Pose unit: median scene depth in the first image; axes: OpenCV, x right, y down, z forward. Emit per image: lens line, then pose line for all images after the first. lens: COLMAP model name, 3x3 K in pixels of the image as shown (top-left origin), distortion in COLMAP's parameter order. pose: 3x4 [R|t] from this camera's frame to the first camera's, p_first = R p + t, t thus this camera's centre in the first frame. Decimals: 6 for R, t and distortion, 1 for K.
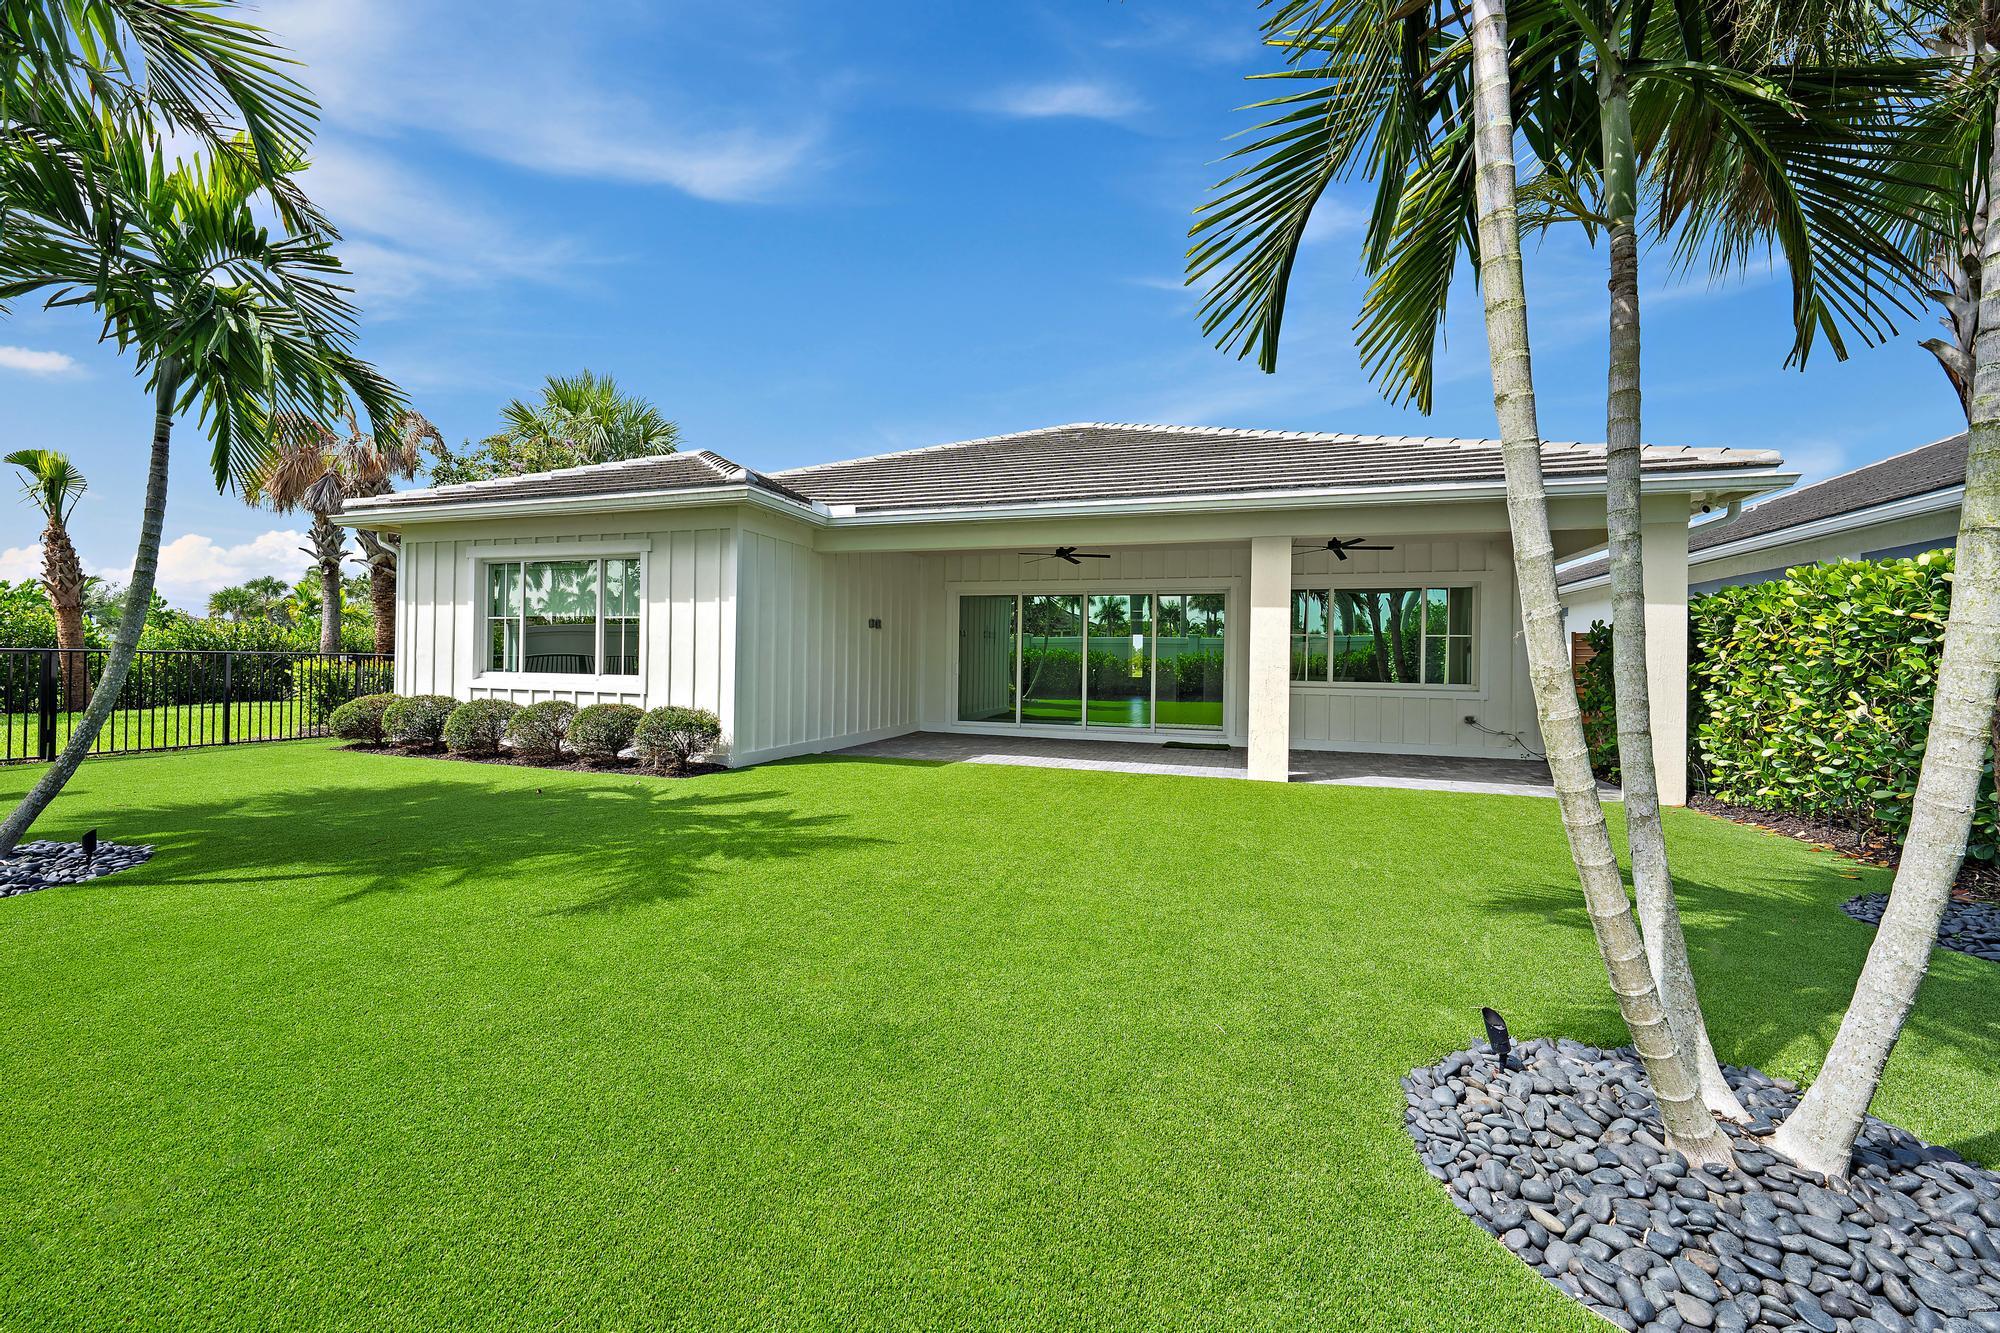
lens RADIAL K [[758.1, 0, 1011.9], [0, 758.1, 662.6], [0, 0, 1]] dist [-0.001862, 0.000140]
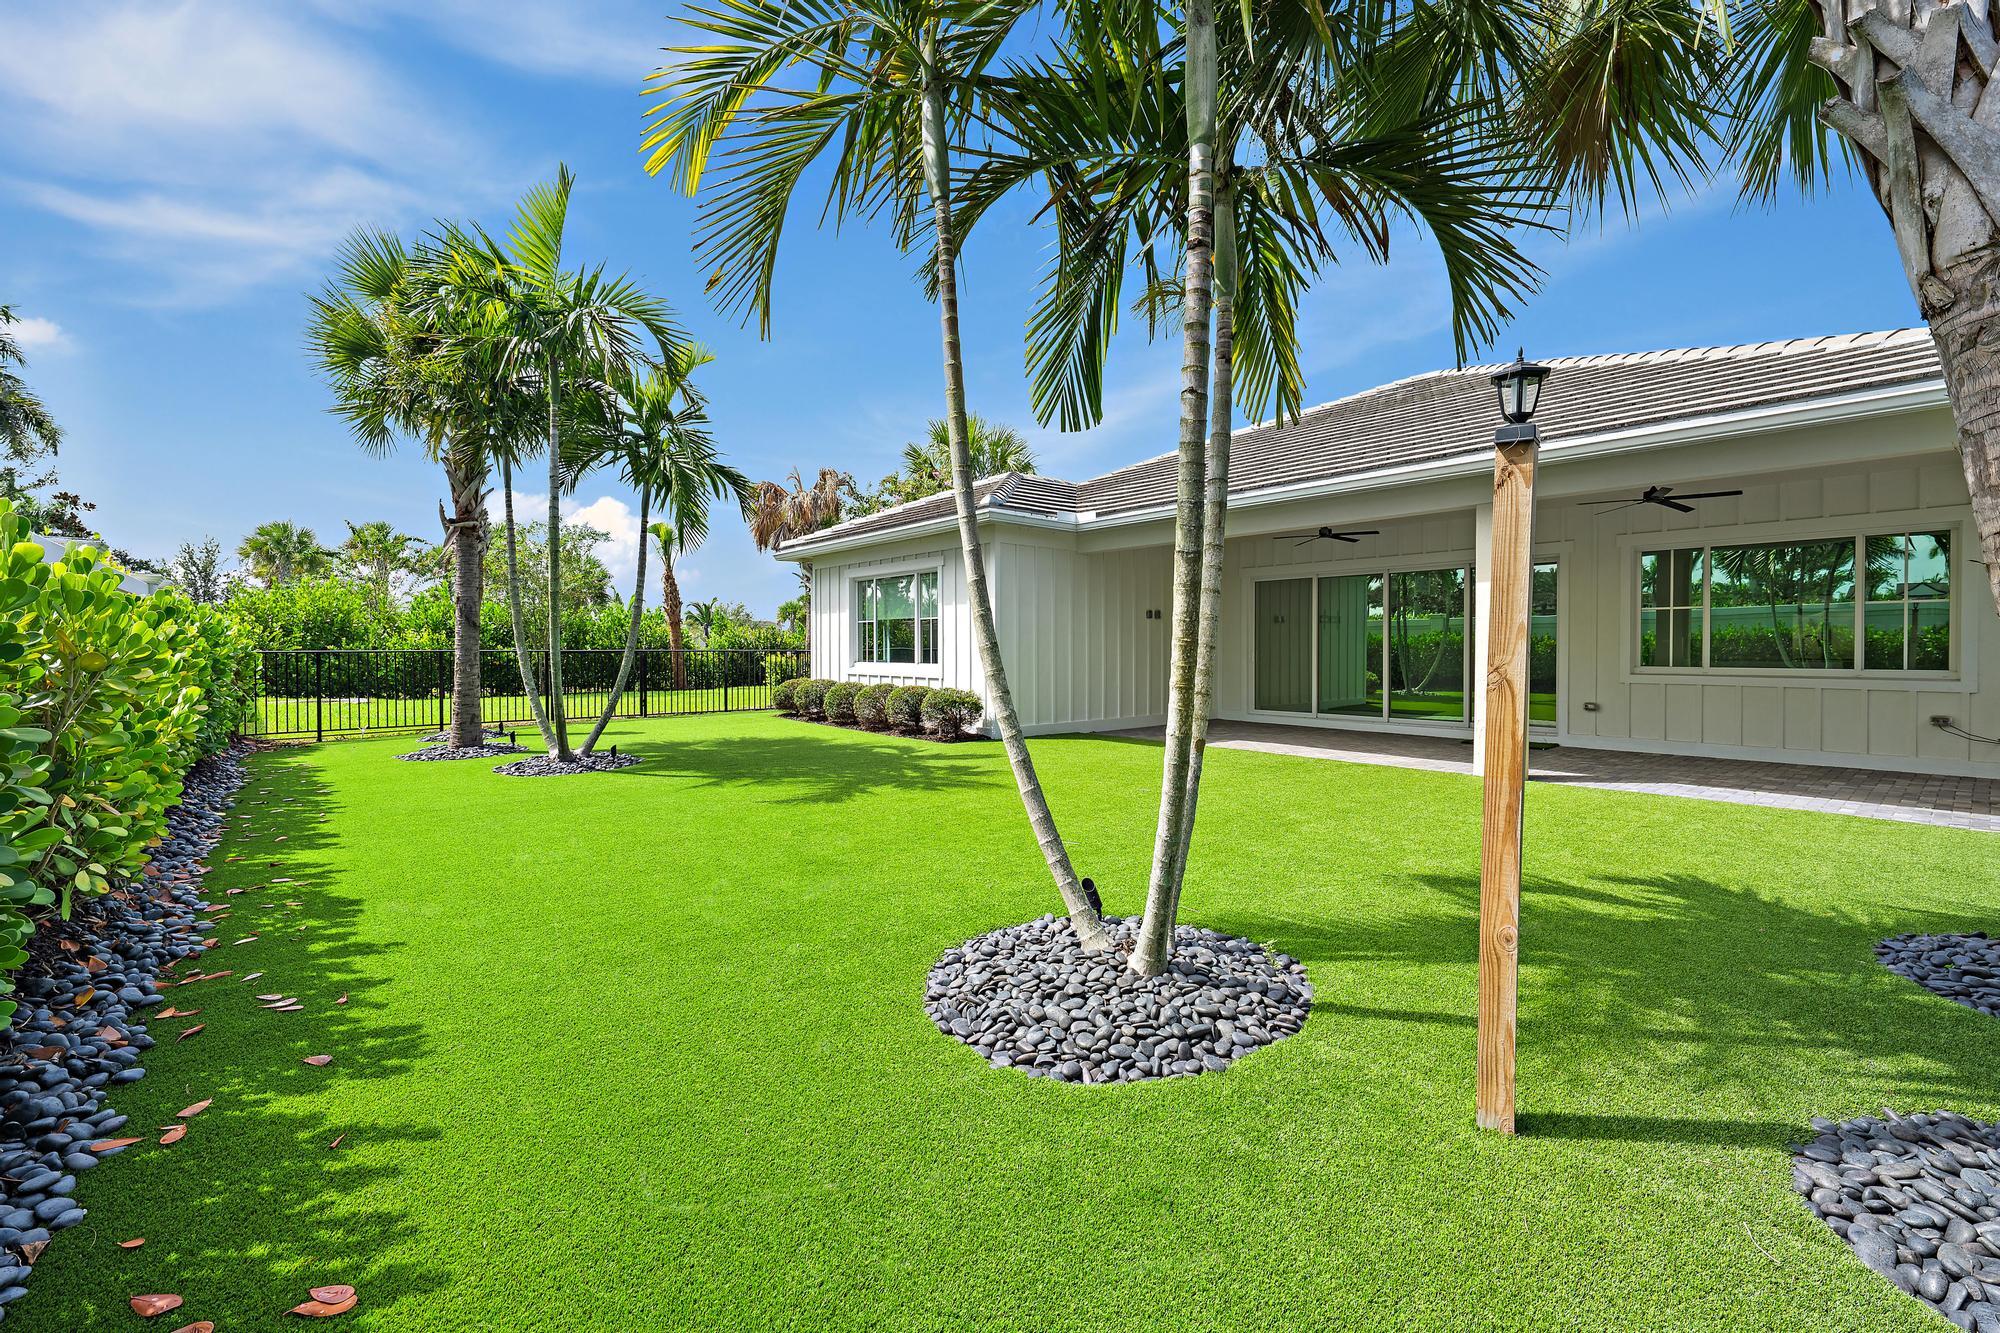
lens RADIAL K [[811.0, 0, 1000.0], [0, 811.0, 666.5], [0, 0, 1]] dist [-0.002633, -0.000467]
pose [[0.851233, -0.004379, -0.524770, 0.291784], [0.012549, 0.999849, 0.012012, 0.006113], [0.524638, -0.016811, 0.851159, -0.095563]]
